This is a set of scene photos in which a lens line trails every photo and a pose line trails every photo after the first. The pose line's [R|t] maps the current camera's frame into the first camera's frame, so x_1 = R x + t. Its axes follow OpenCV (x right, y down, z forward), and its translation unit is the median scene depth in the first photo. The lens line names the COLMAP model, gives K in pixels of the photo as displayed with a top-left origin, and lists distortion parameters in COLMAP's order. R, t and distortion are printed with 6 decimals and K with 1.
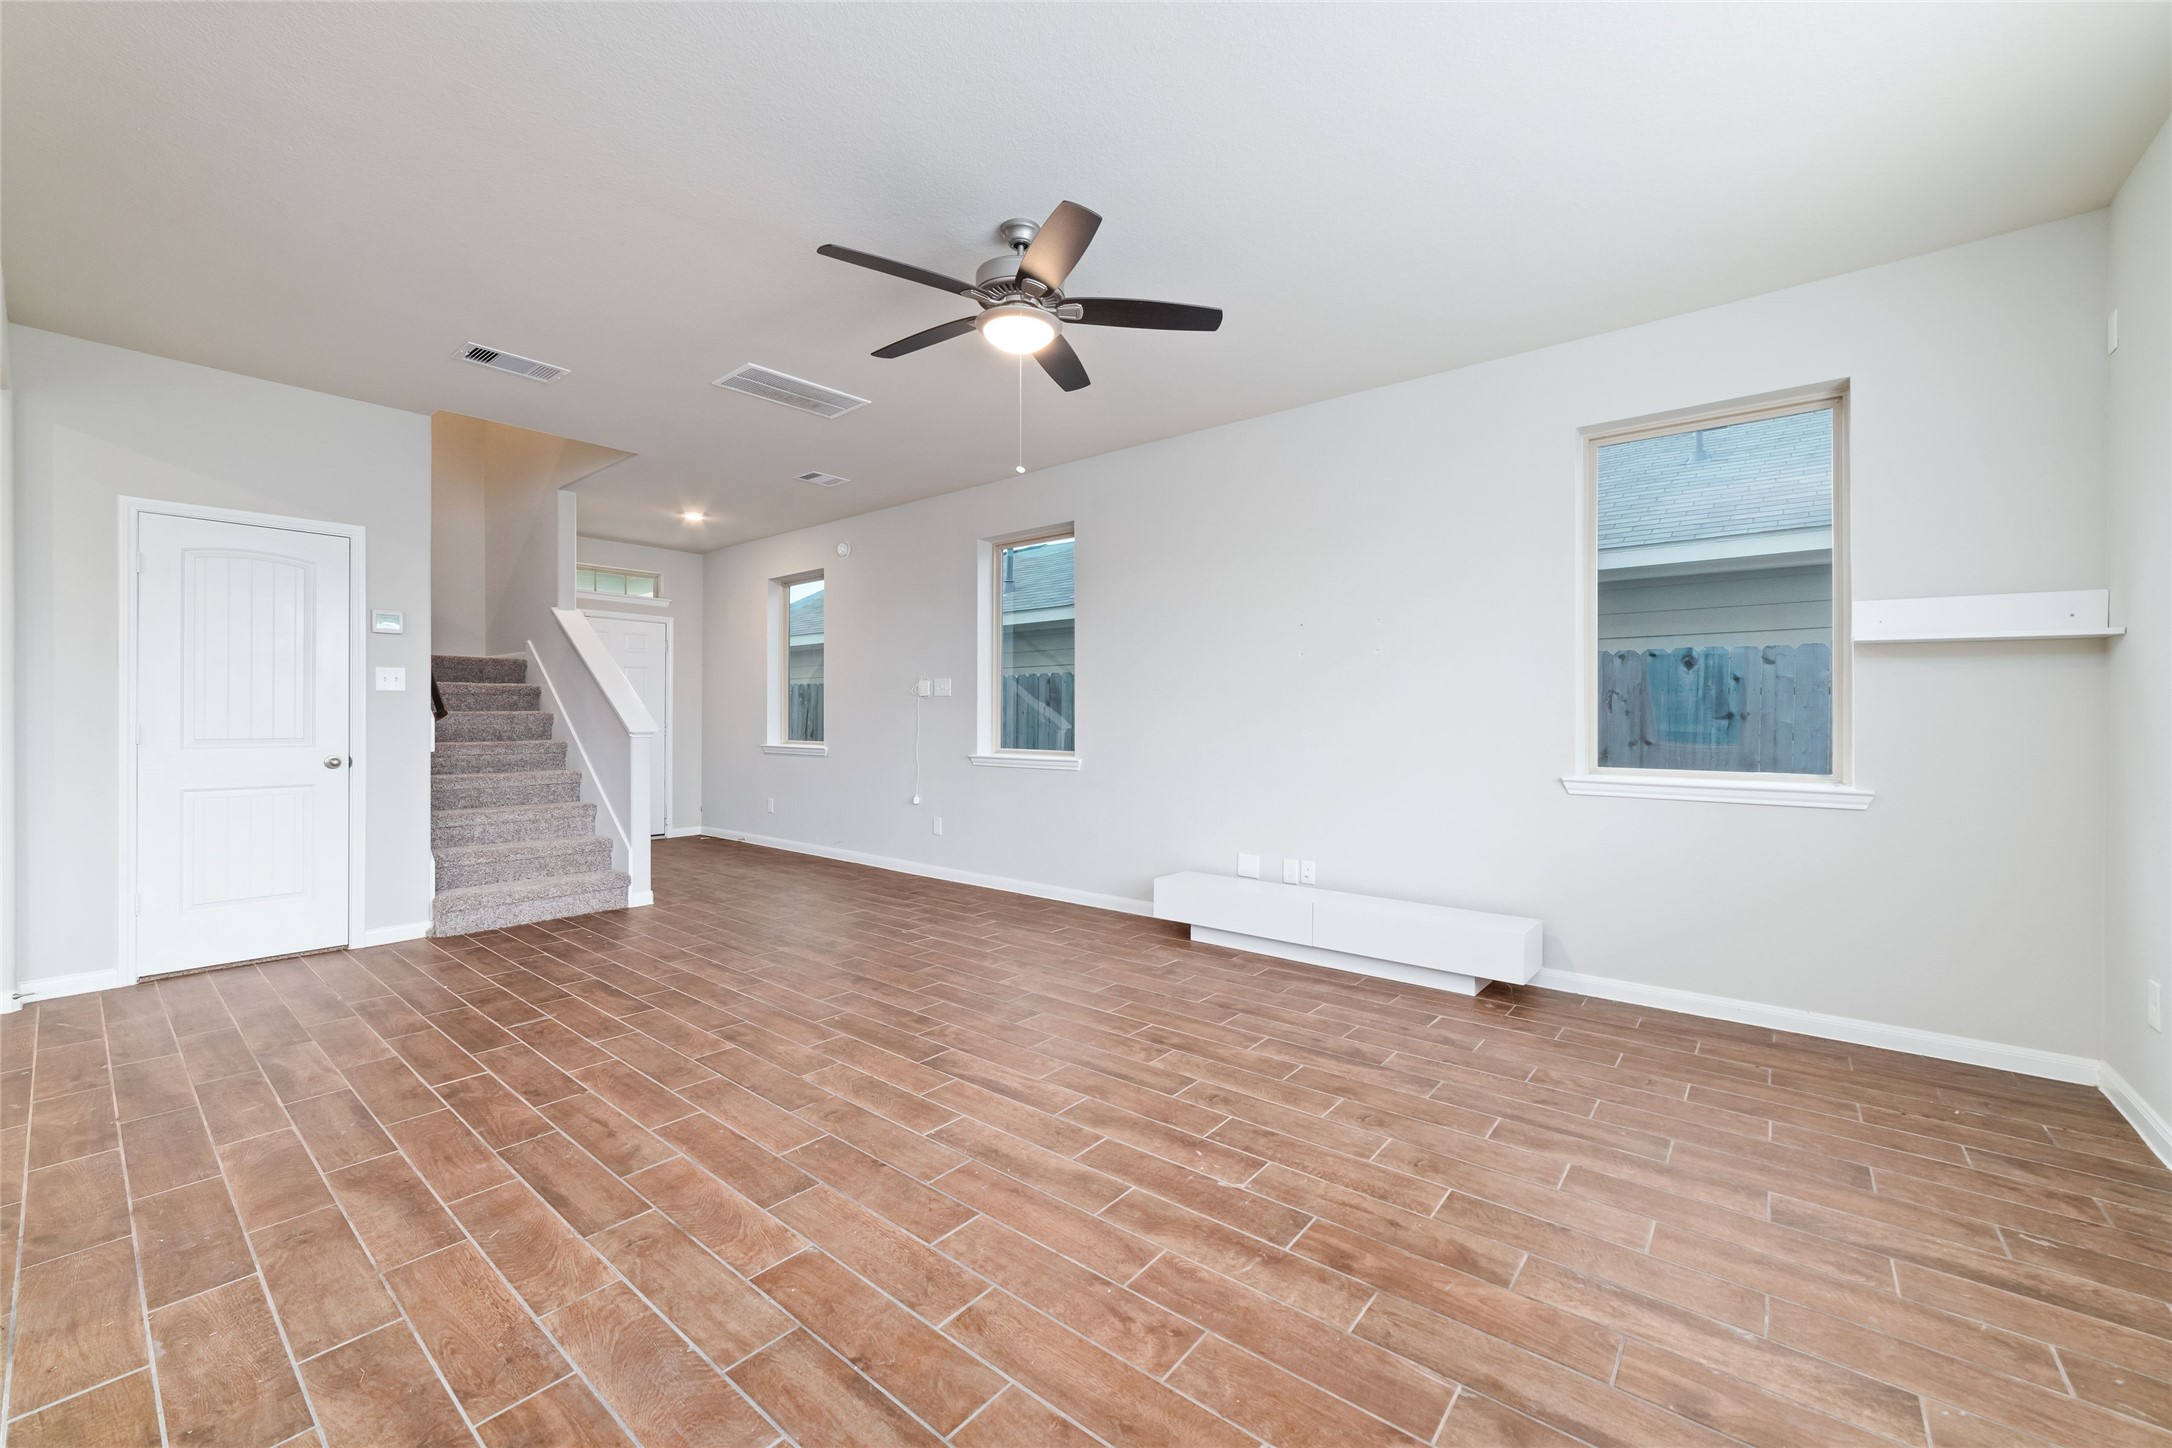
lens RADIAL K [[845.7, 0, 1082.6], [0, 845.7, 719.1], [0, 0, 1]] dist [-0.014657, 0.004066]
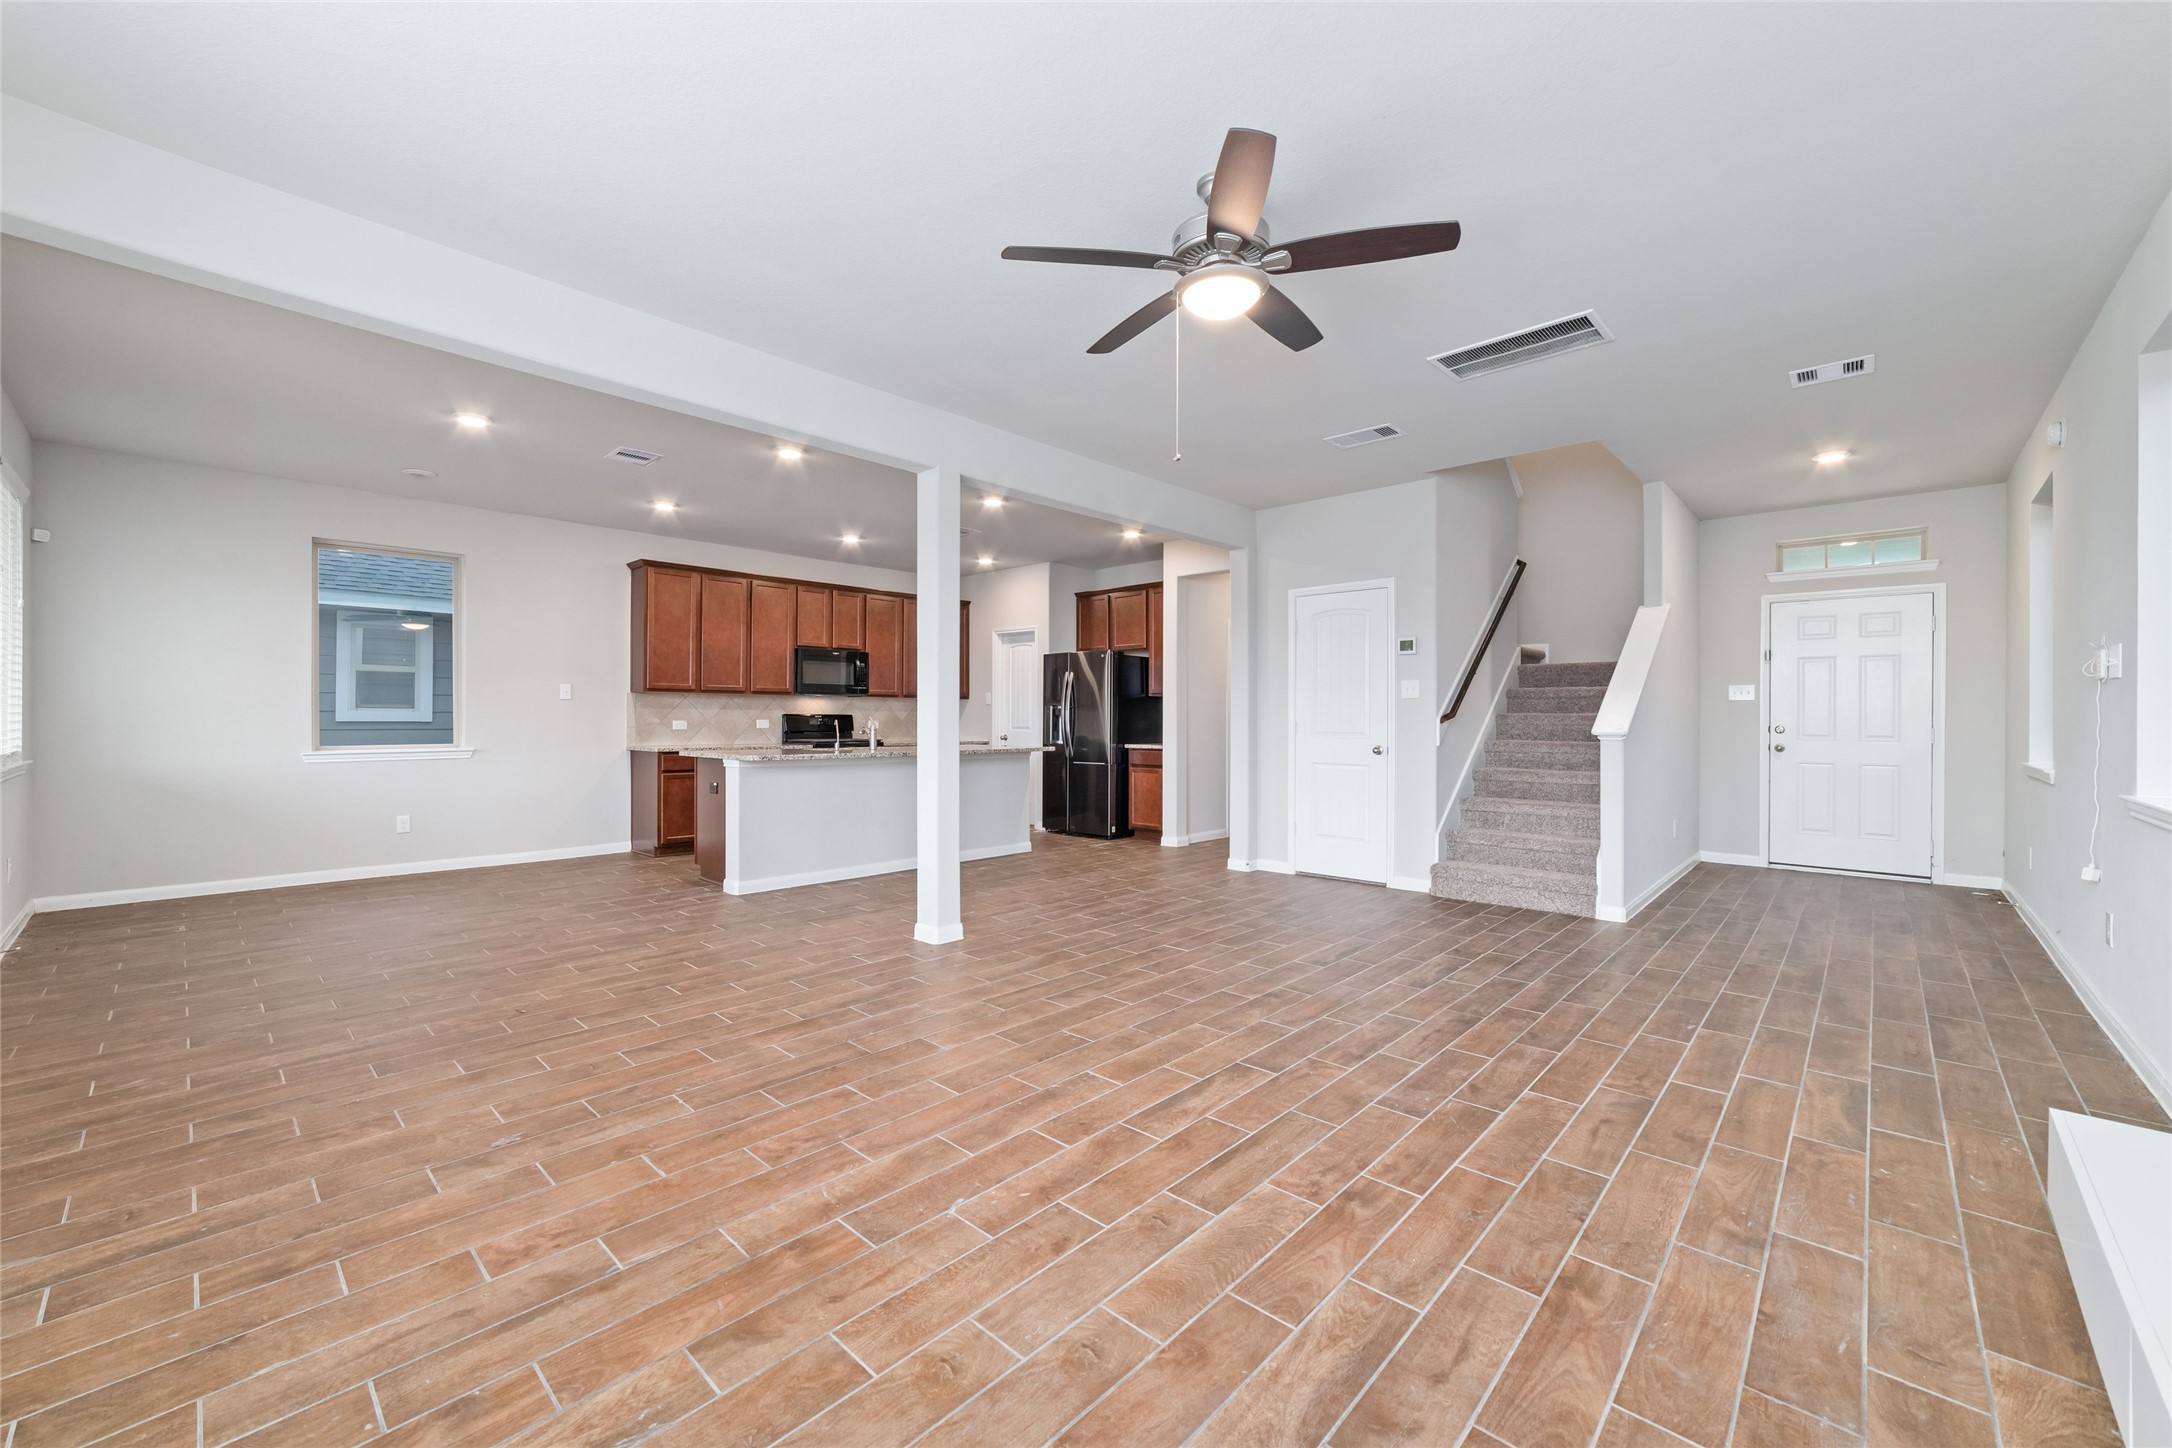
lens RADIAL K [[845.7, 0, 1073.4], [0, 845.7, 716.8], [0, 0, 1]] dist [-0.014657, 0.004066]
pose [[-0.058048, -0.004033, -0.998306, 0.953809], [-0.004054, 0.999985, -0.003804, 0.004464], [0.998306, 0.003826, -0.058064, 1.010547]]
